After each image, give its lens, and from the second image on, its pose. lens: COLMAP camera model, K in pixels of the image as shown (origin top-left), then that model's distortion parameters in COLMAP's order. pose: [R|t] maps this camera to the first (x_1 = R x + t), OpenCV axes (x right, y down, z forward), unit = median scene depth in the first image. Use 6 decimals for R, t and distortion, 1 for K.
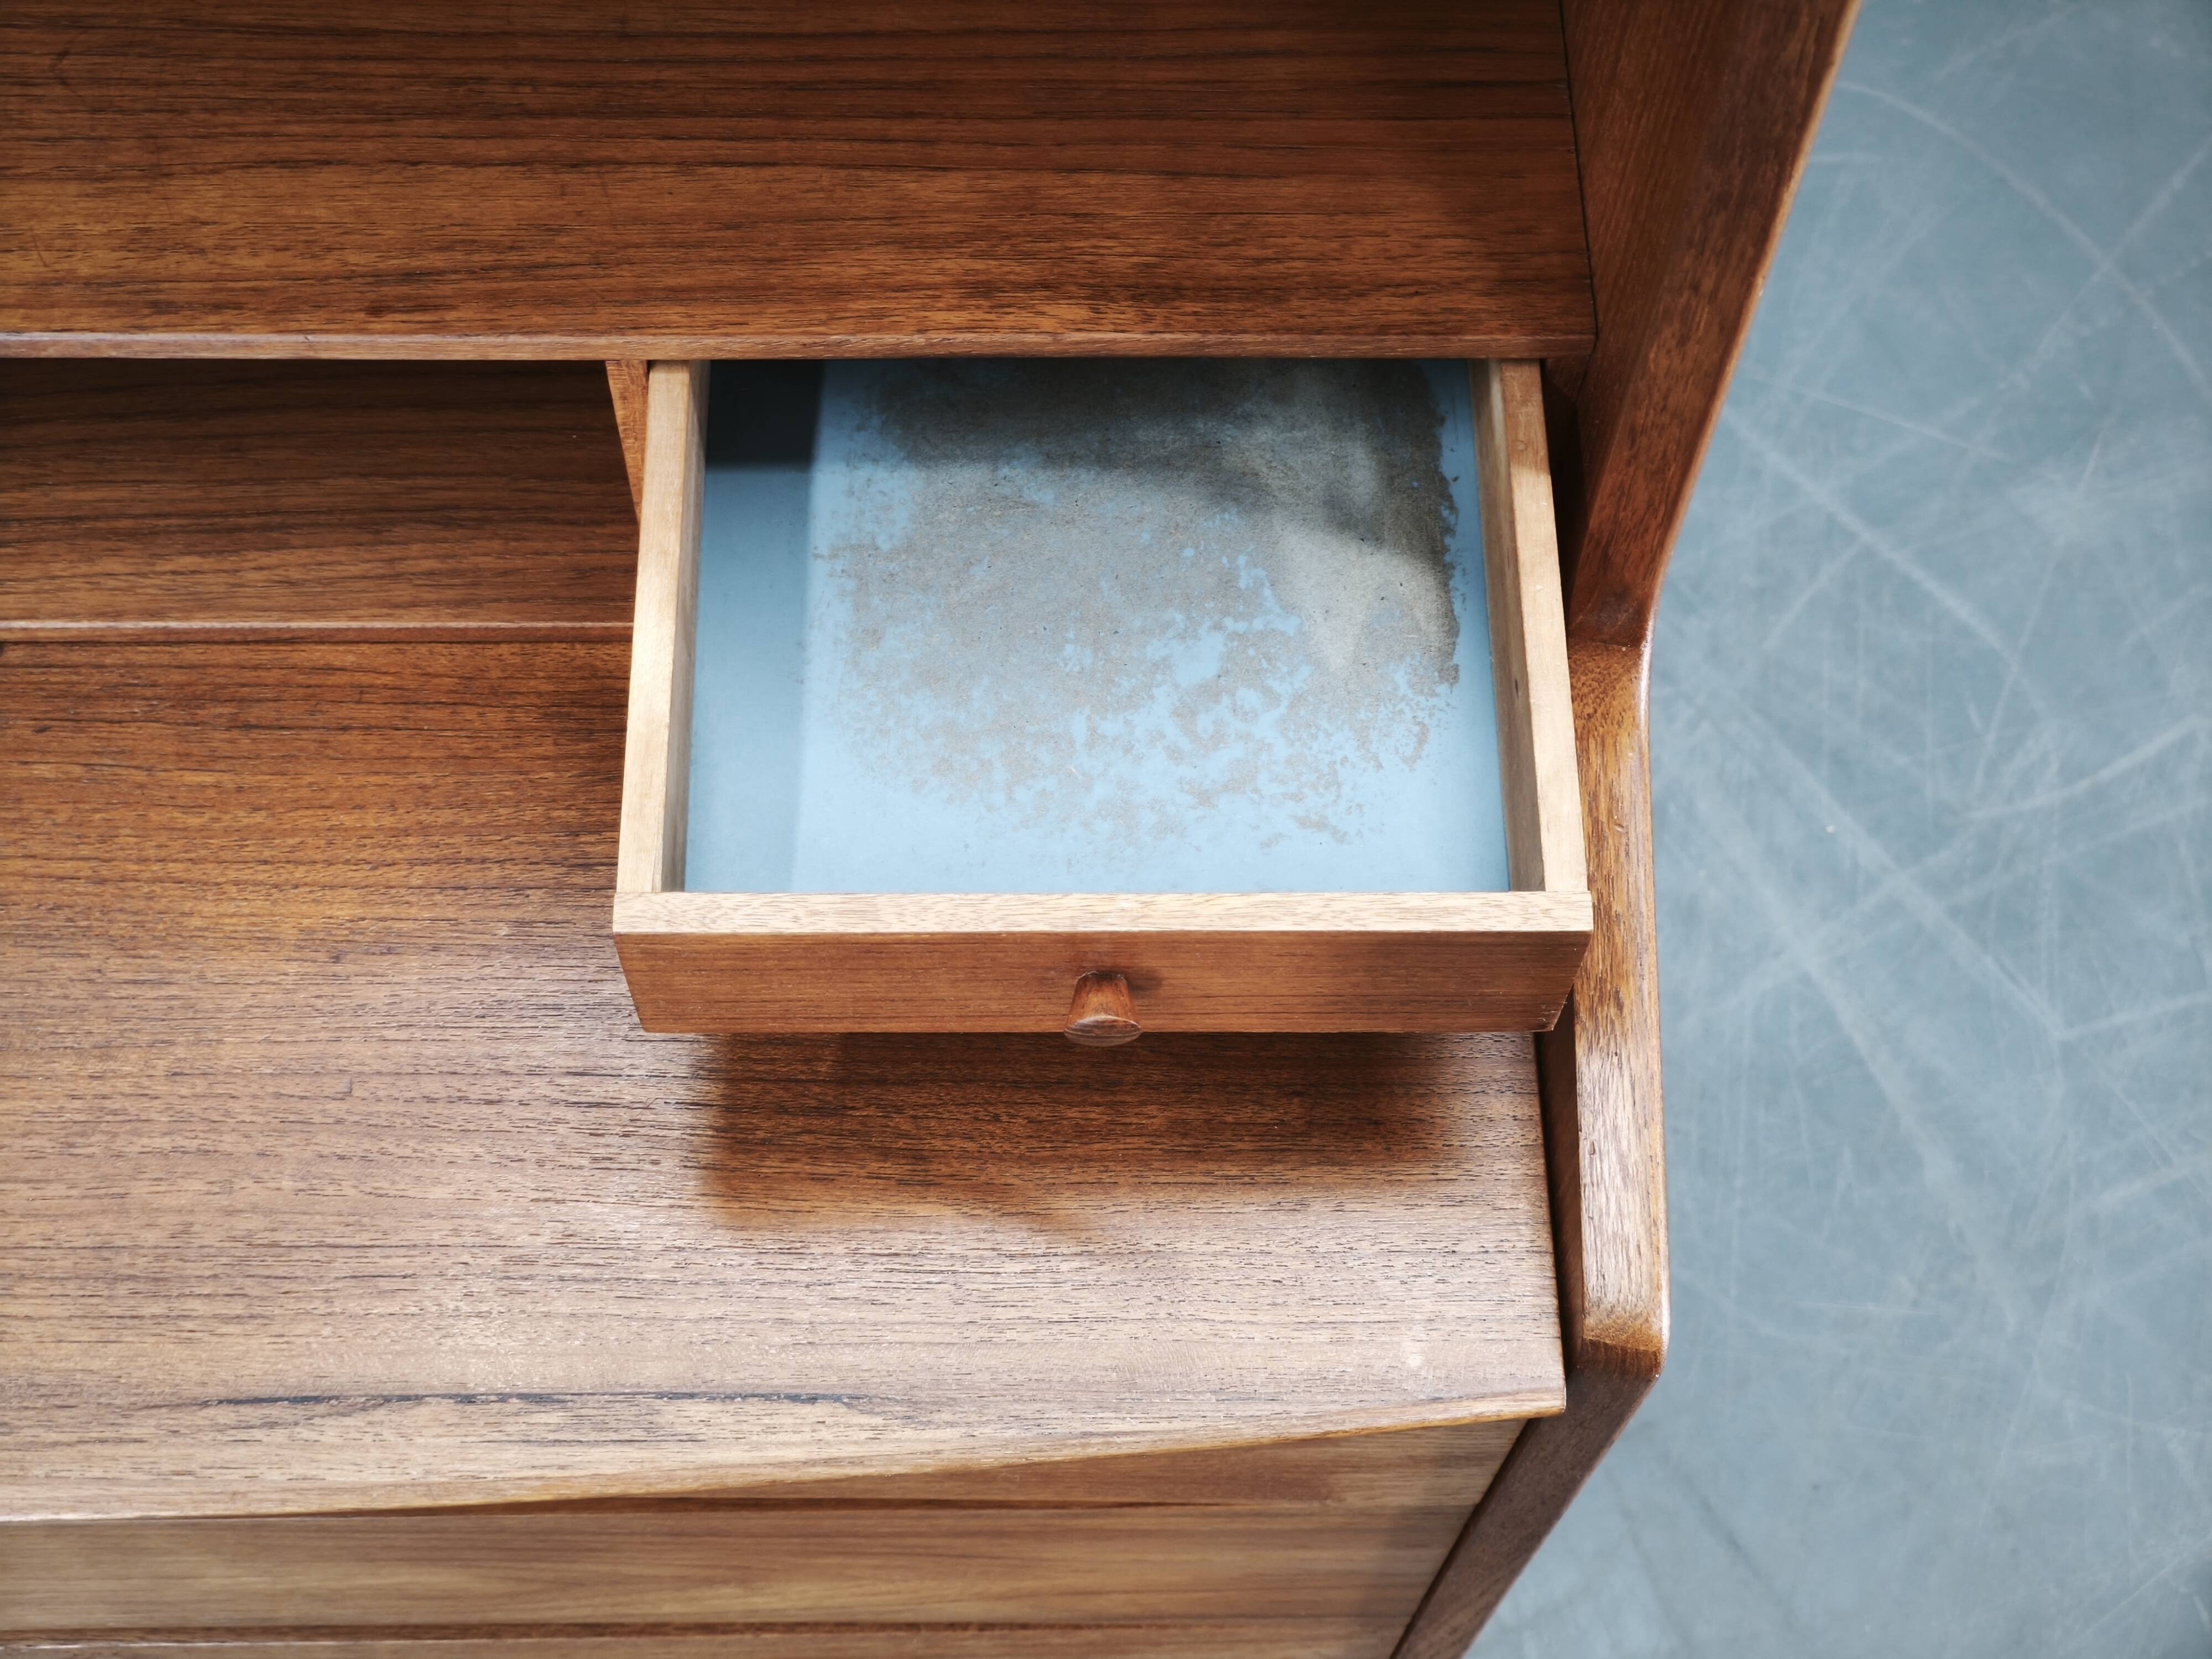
lens RADIAL K [[3044.0, 0, 1122.4], [0, 3044.0, 838.6], [0, 0, 1]] dist [0.019458, 0.000000]
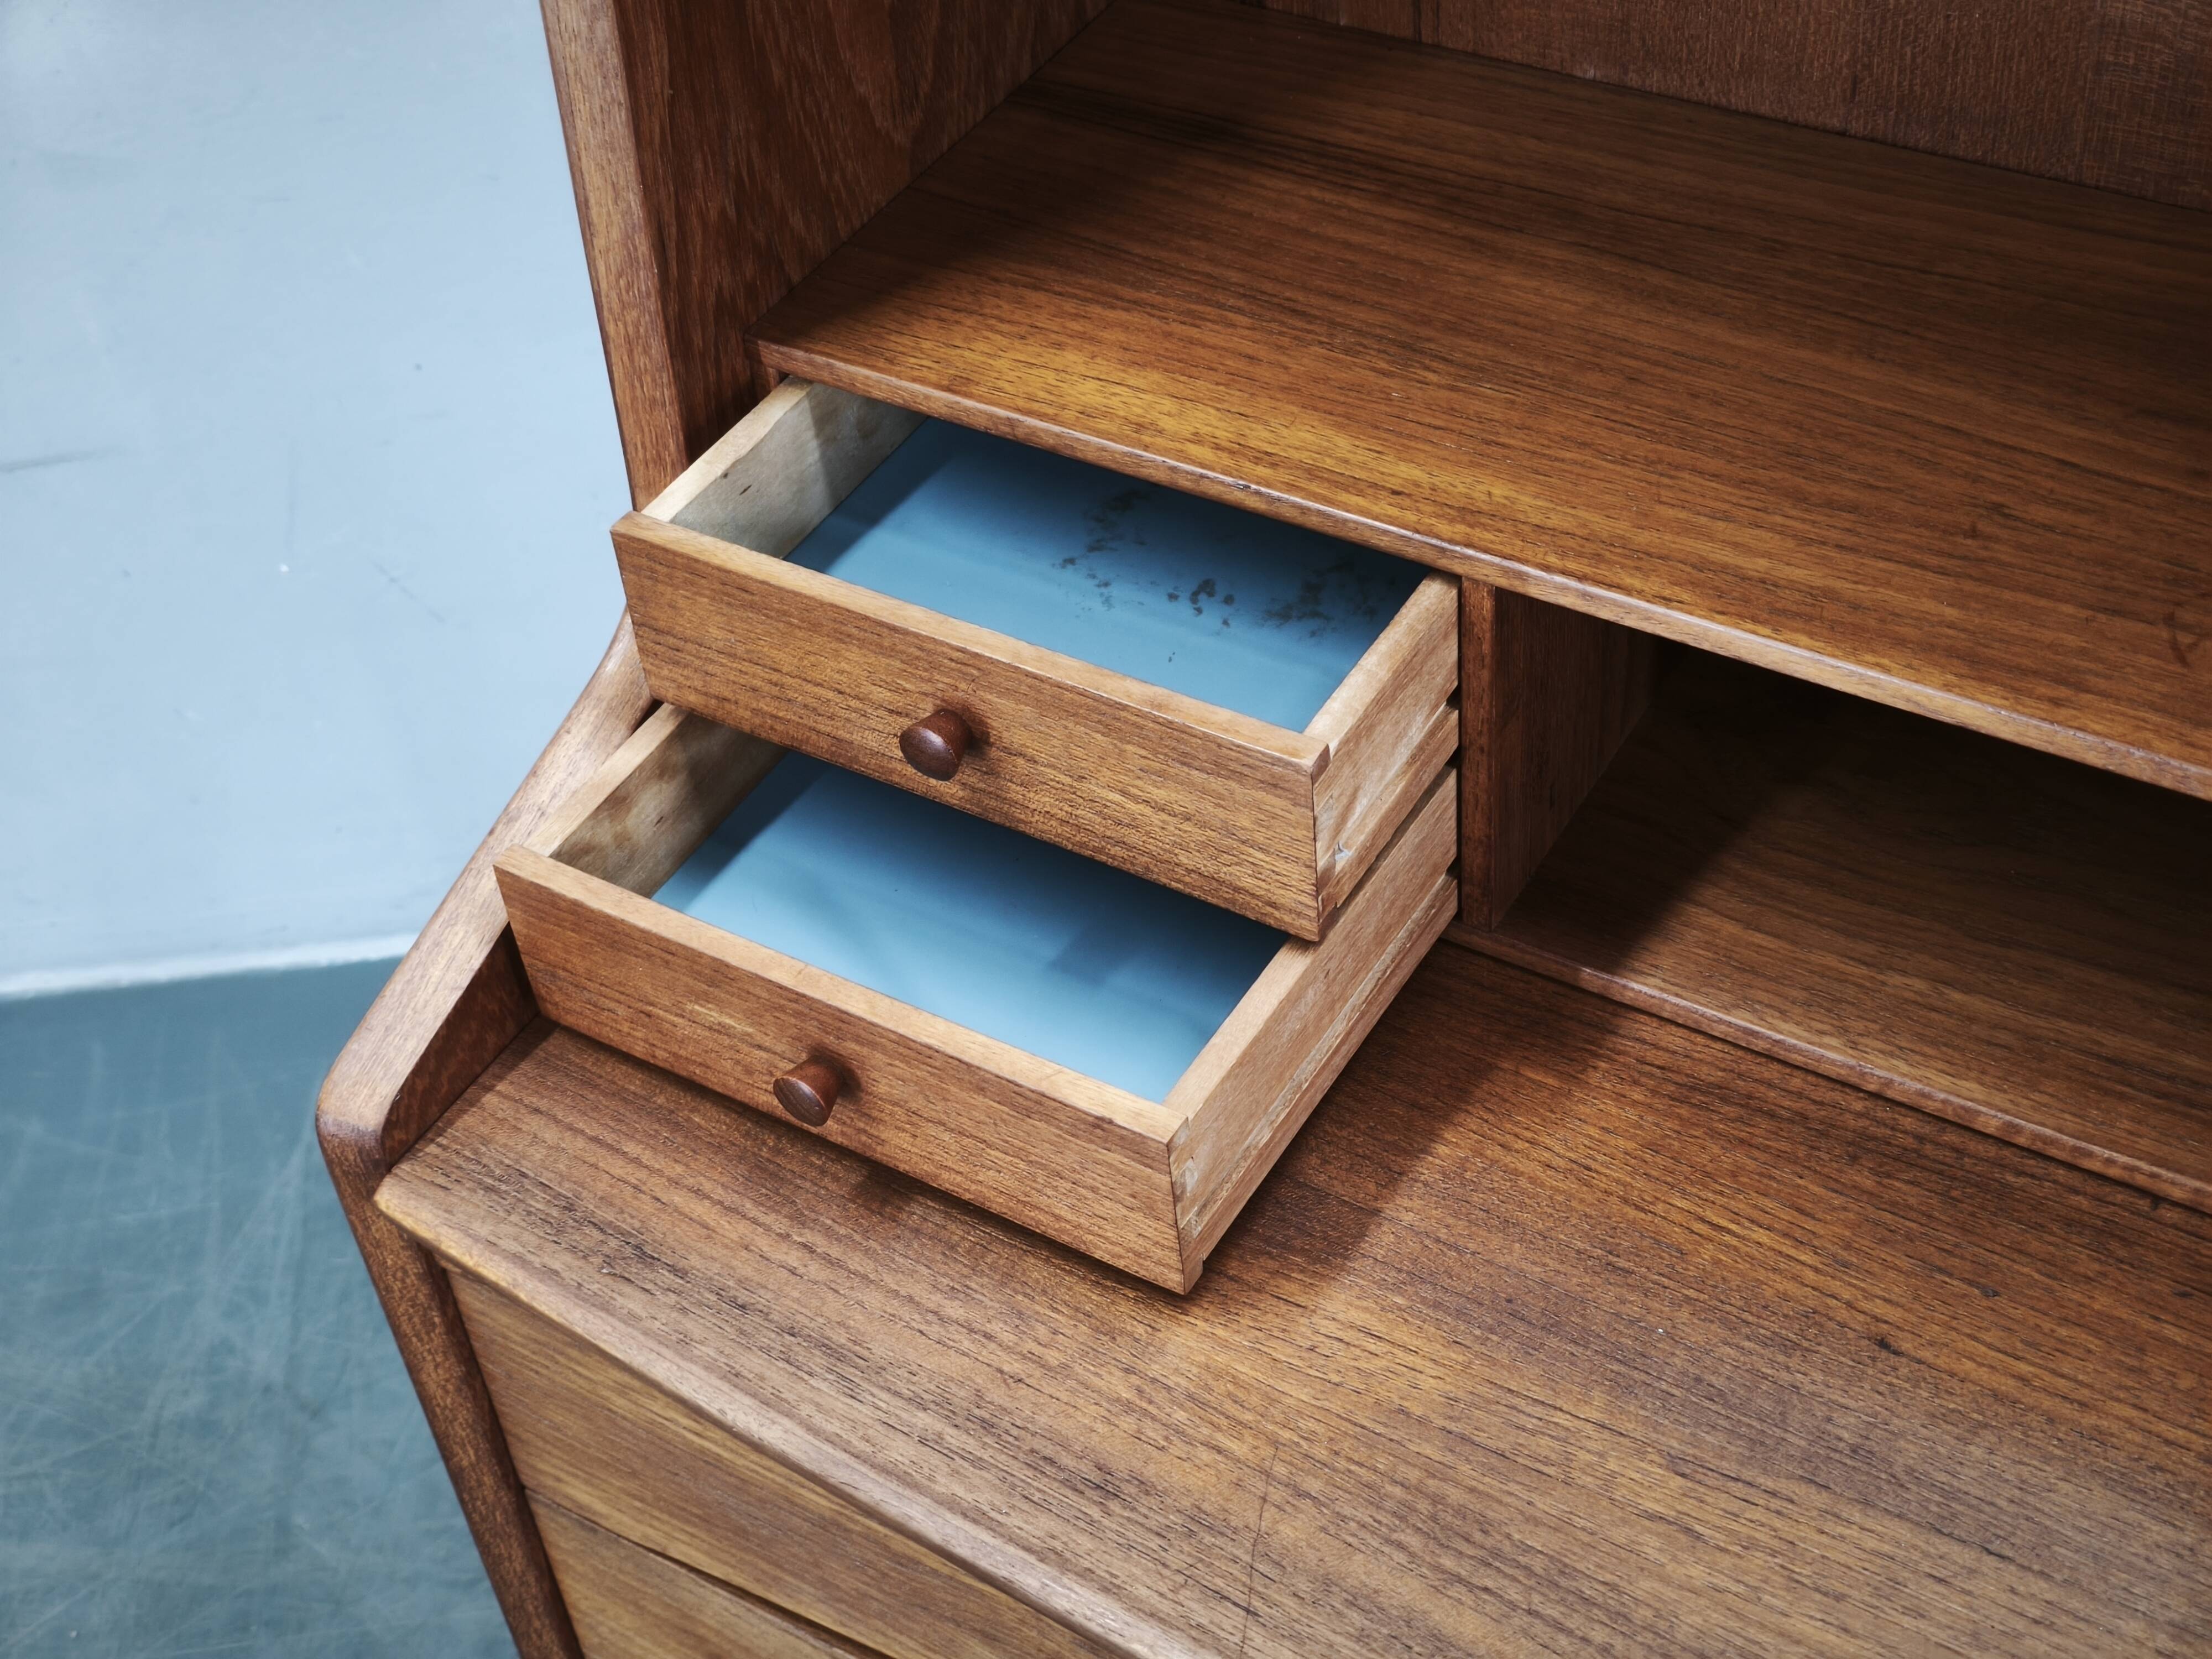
lens RADIAL K [[3044.0, 0, 1109.2], [0, 3044.0, 811.8], [0, 0, 1]] dist [0.019458, 0.000000]
pose [[0.834014, 0.289933, -0.469424, -0.243341], [-0.433998, 0.870080, -0.233682, 0.201342], [0.340685, 0.398623, 0.851489, 0.049522]]
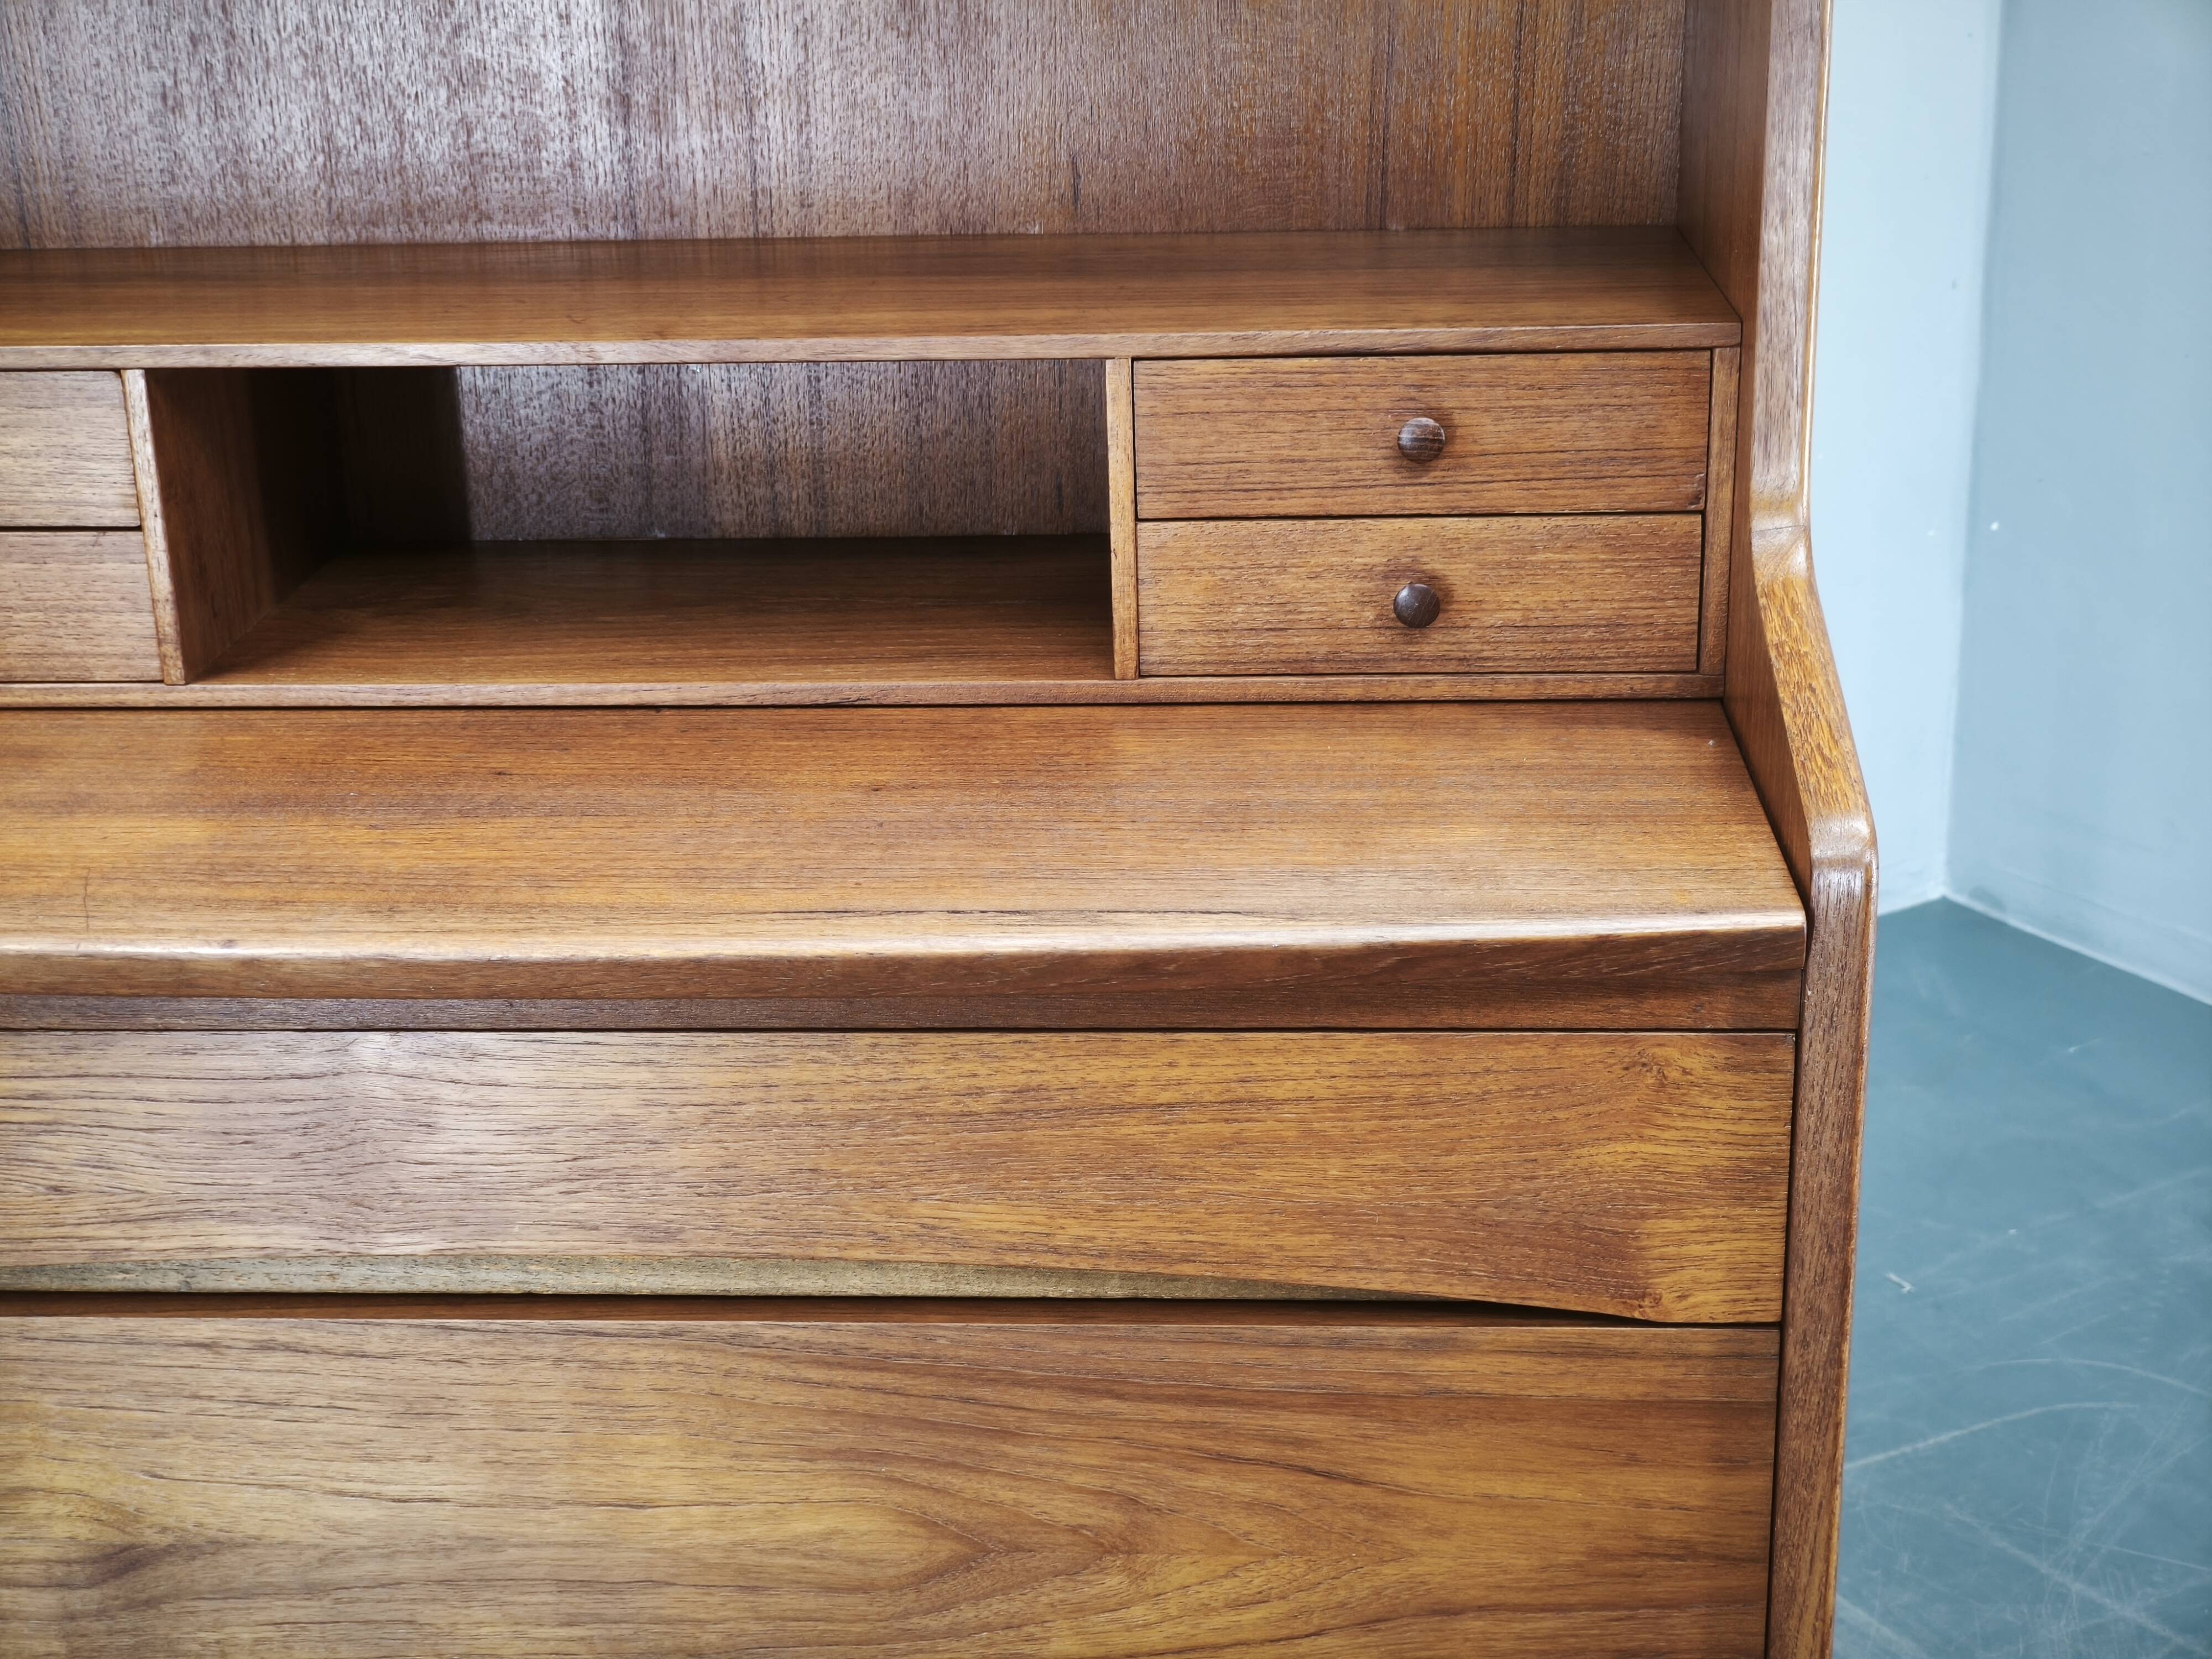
lens RADIAL K [[3122.0, 0, 1056.4], [0, 3122.0, 852.1], [0, 0, 1]] dist [0.033827, 0.000000]
pose [[0.993062, -0.031101, -0.113400, -0.017080], [-0.056609, 0.718828, -0.692880, 1.054504], [0.103065, 0.694492, 0.712080, 0.011419]]
